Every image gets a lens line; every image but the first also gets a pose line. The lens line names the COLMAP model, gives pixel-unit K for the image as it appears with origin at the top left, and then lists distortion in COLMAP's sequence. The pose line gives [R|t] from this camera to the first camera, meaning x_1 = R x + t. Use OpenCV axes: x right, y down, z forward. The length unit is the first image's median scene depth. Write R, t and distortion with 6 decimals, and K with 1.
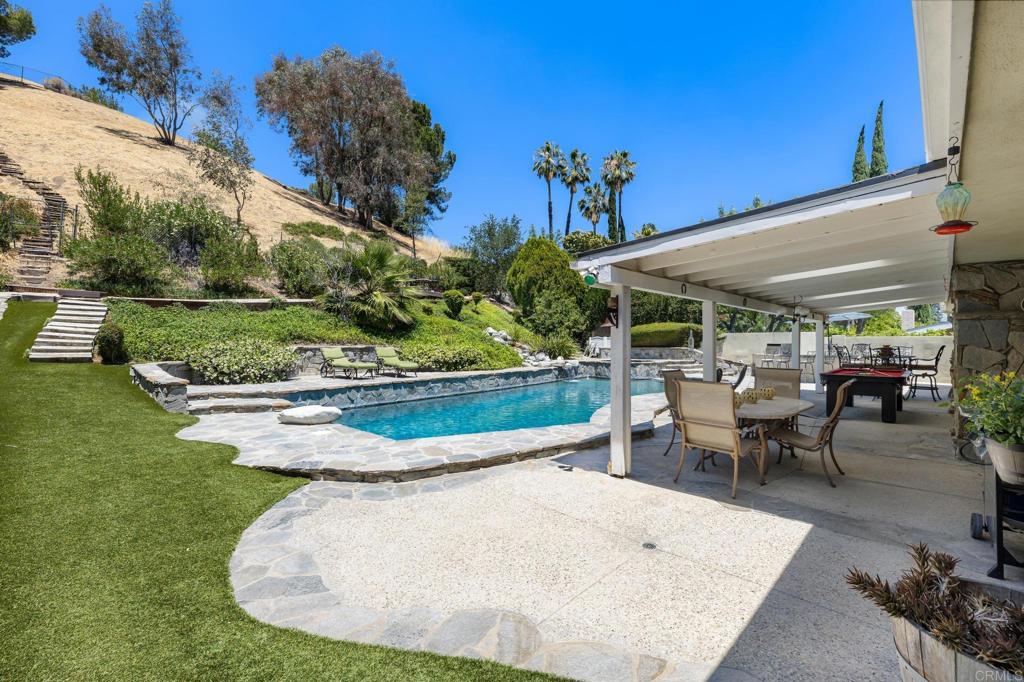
lens RADIAL K [[445.9, 0, 520.6], [0, 445.9, 342.4], [0, 0, 1]] dist [0.001597, 0.000869]
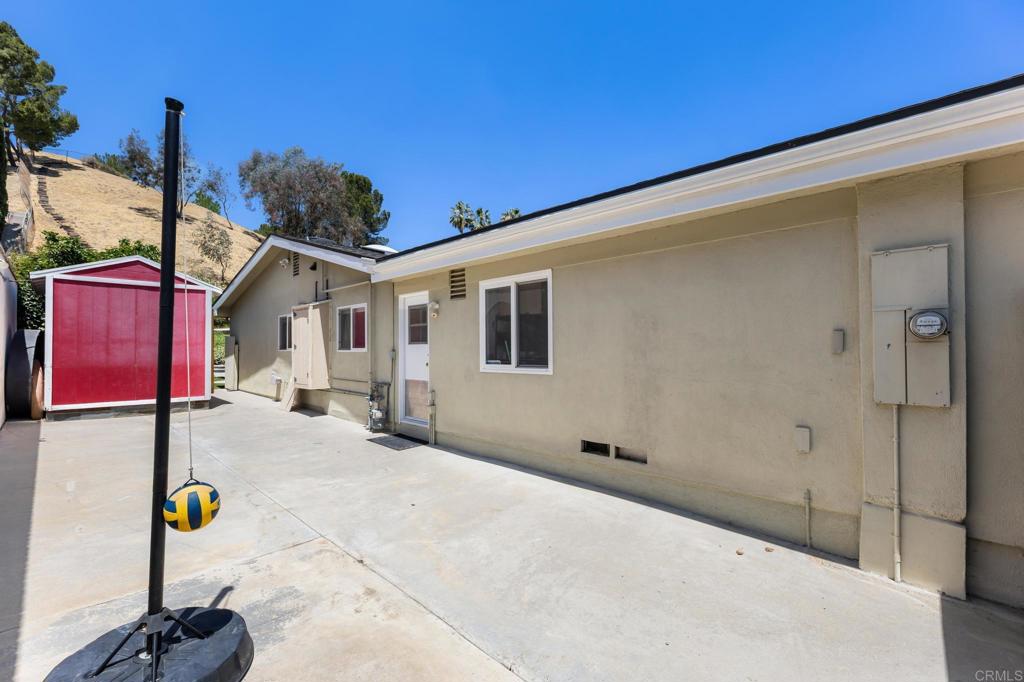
lens RADIAL K [[409.7, 0, 509.2], [0, 409.7, 342.4], [0, 0, 1]] dist [-0.002729, -0.000392]
pose [[0.999310, -0.004773, 0.036840, 0.204122], [0.005546, 0.999766, -0.020922, 0.005346], [-0.036732, 0.021112, 0.999102, -0.302753]]
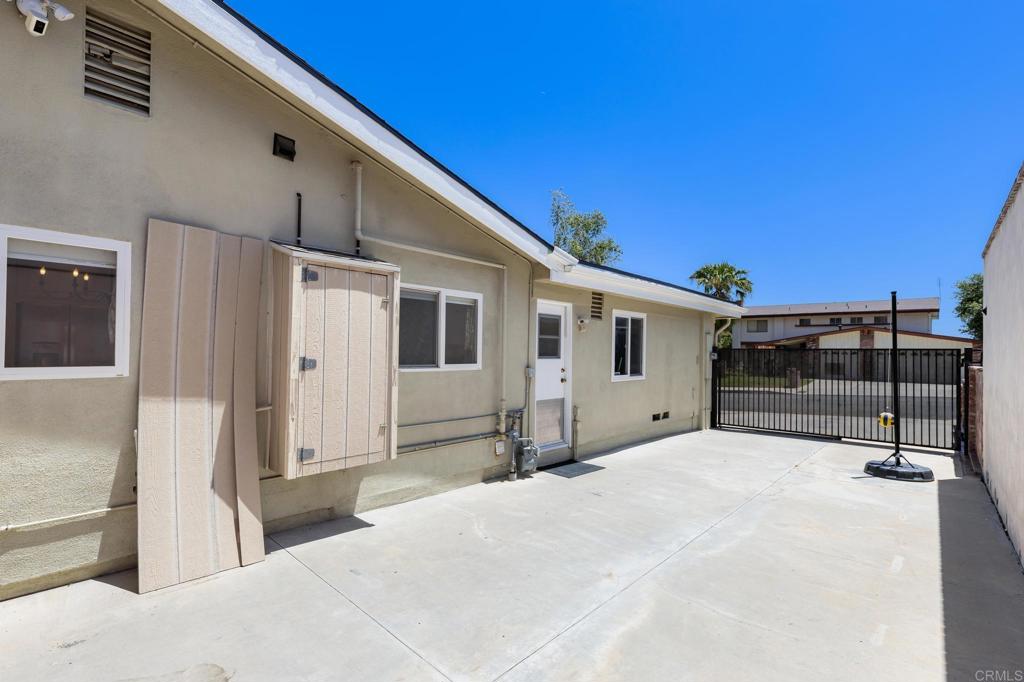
lens RADIAL K [[445.9, 0, 517.3], [0, 445.9, 343.4], [0, 0, 1]] dist [0.001597, 0.000869]
pose [[-0.015345, 0.015380, 0.999764, -1.882672], [-0.011269, 0.999816, -0.015553, -0.058332], [-0.999819, -0.011505, -0.015168, 1.678587]]
